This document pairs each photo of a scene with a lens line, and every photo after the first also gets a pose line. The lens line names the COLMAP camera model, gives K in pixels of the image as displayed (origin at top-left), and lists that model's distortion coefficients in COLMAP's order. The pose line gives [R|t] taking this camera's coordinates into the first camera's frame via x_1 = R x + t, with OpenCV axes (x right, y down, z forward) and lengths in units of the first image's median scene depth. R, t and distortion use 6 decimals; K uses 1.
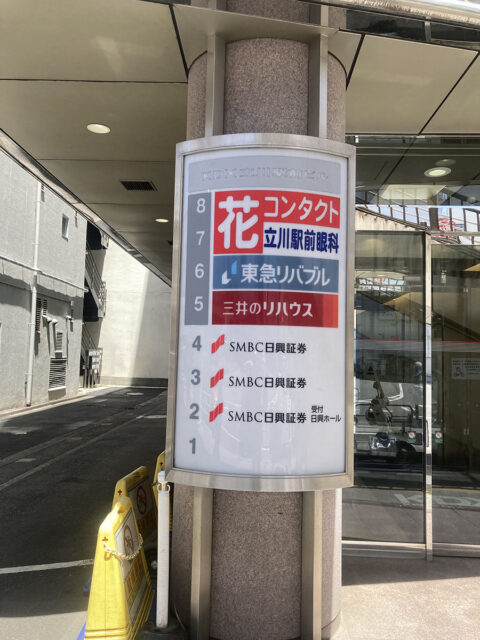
lens RADIAL K [[522.3, 0, 242.1], [0, 522.3, 315.5], [0, 0, 1]] dist [0.043358, -0.043885]
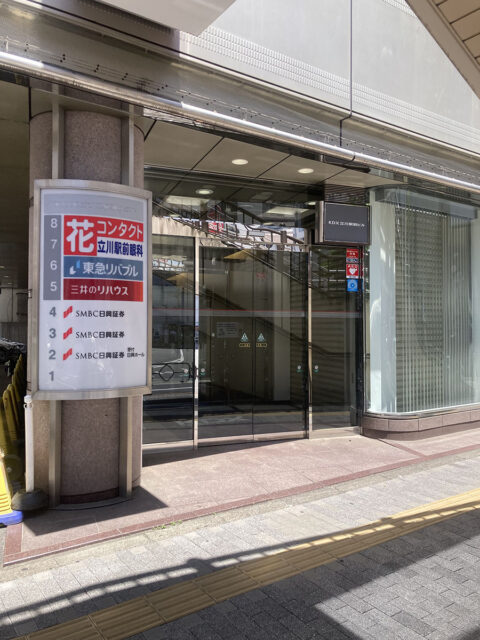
lens RADIAL K [[522.3, 0, 244.1], [0, 522.3, 315.4], [0, 0, 1]] dist [0.043358, -0.043885]
pose [[0.916605, -0.013804, 0.399556, -0.191545], [-0.009345, 0.998391, 0.055929, -0.029517], [-0.399685, -0.054998, 0.915001, -0.676908]]
